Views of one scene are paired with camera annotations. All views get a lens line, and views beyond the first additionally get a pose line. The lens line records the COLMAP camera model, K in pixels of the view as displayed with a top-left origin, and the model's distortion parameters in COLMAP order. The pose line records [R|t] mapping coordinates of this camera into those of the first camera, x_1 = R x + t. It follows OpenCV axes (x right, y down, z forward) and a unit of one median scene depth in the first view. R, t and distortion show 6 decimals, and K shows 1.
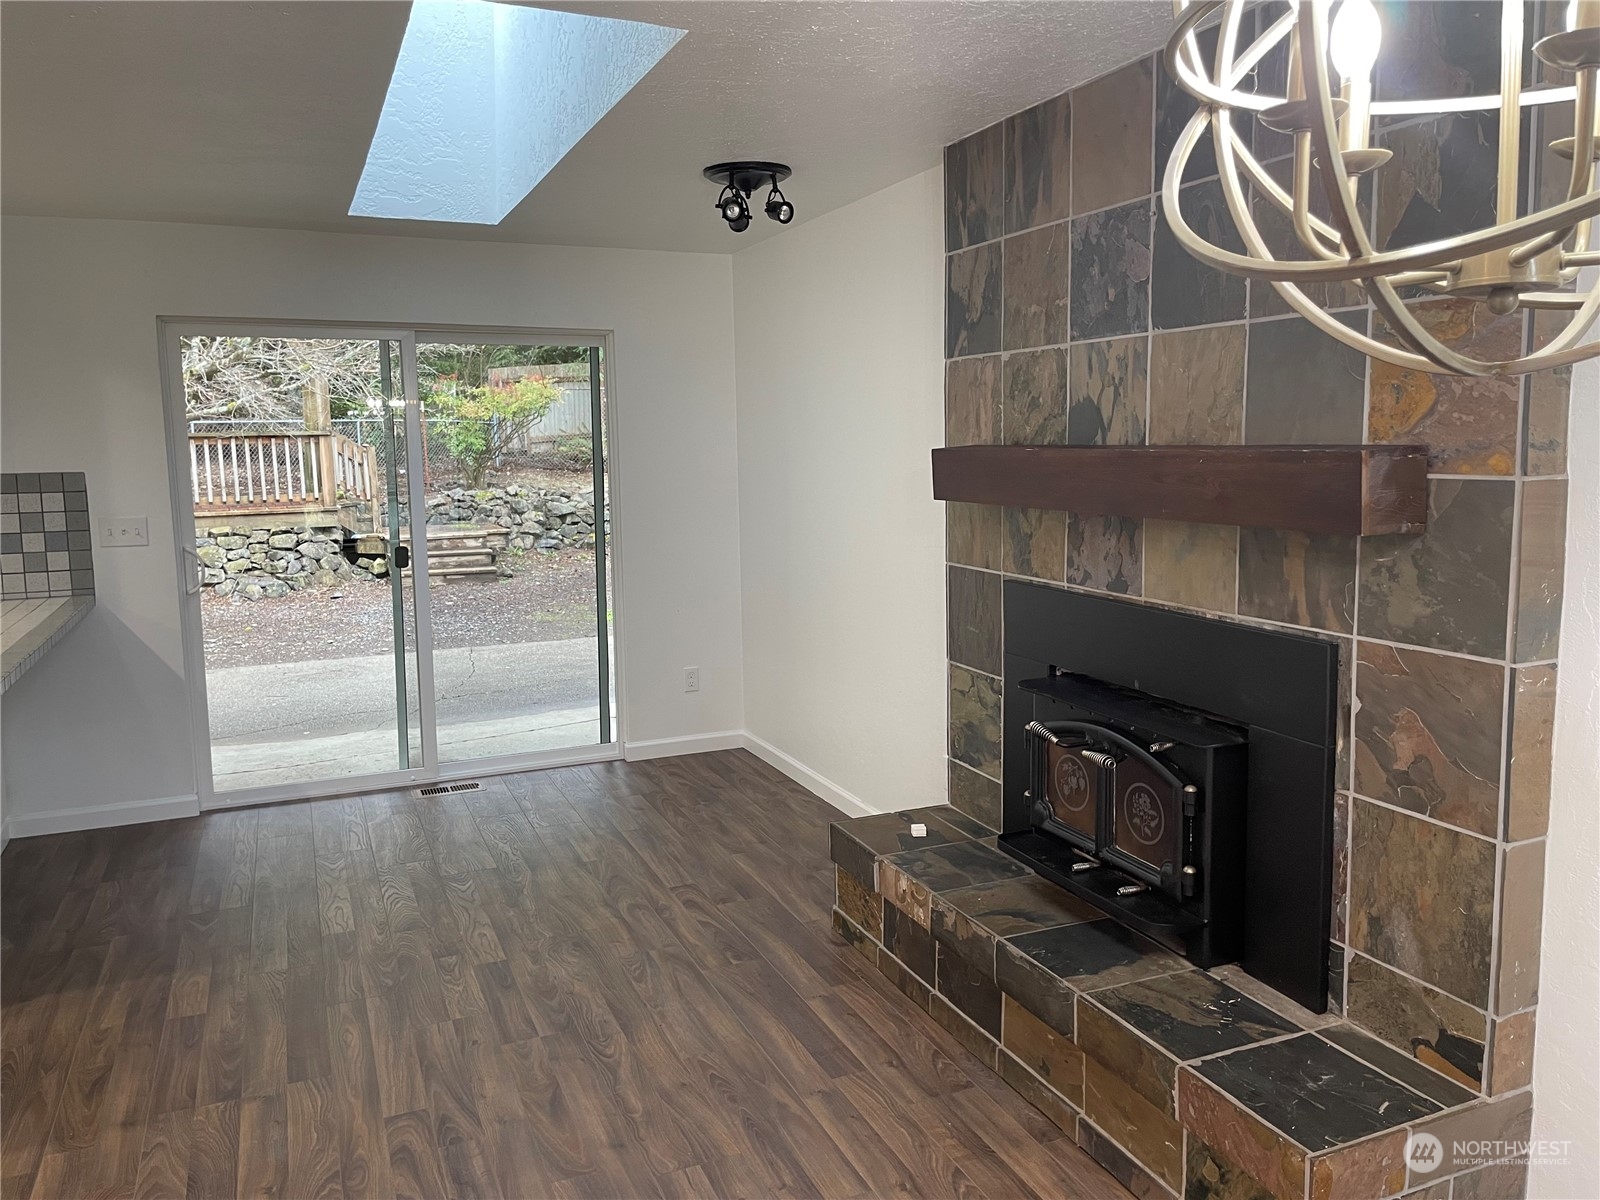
lens RADIAL K [[1213.7, 0, 796.5], [0, 1213.7, 587.9], [0, 0, 1]] dist [0.102409, -0.136329]
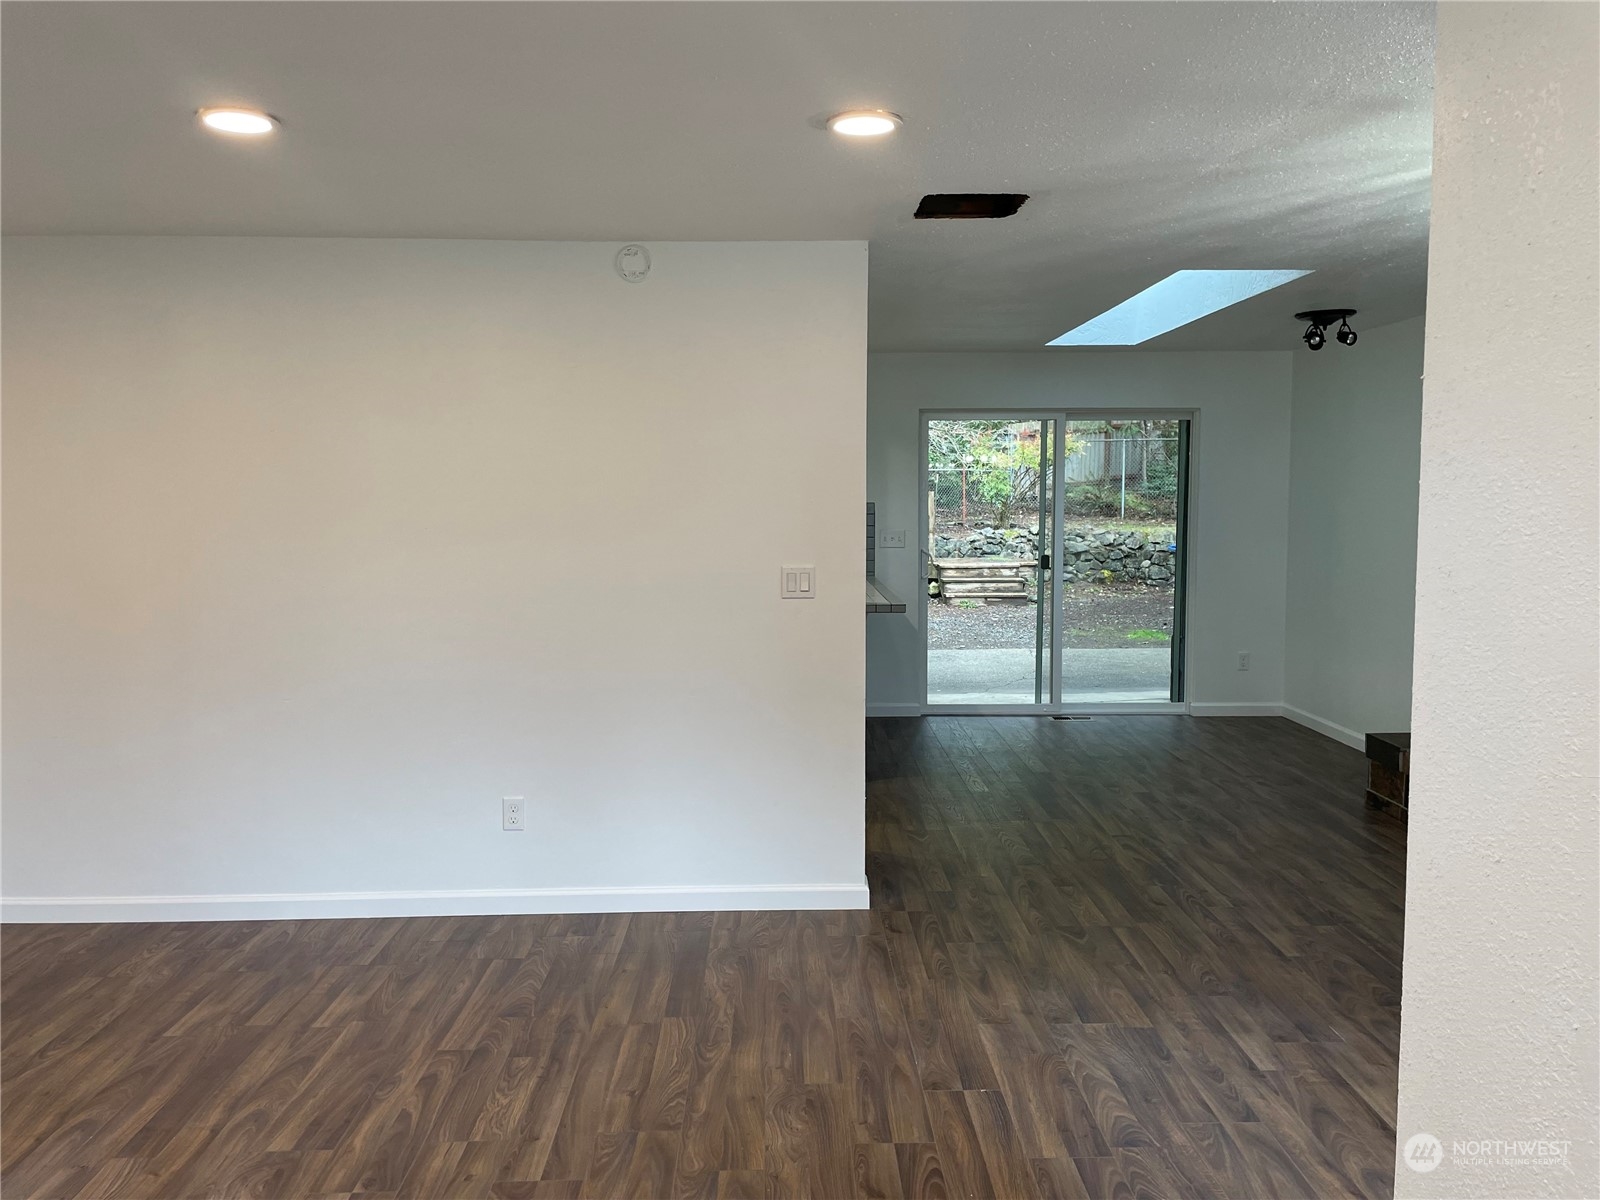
lens RADIAL K [[1213.7, 0, 796.5], [0, 1213.7, 587.9], [0, 0, 1]] dist [0.102409, -0.136329]
pose [[0.928932, 0.041756, -0.367890, -0.019456], [-0.056056, 0.998027, -0.028267, 0.023969], [0.365983, 0.046881, 0.929440, -0.182482]]
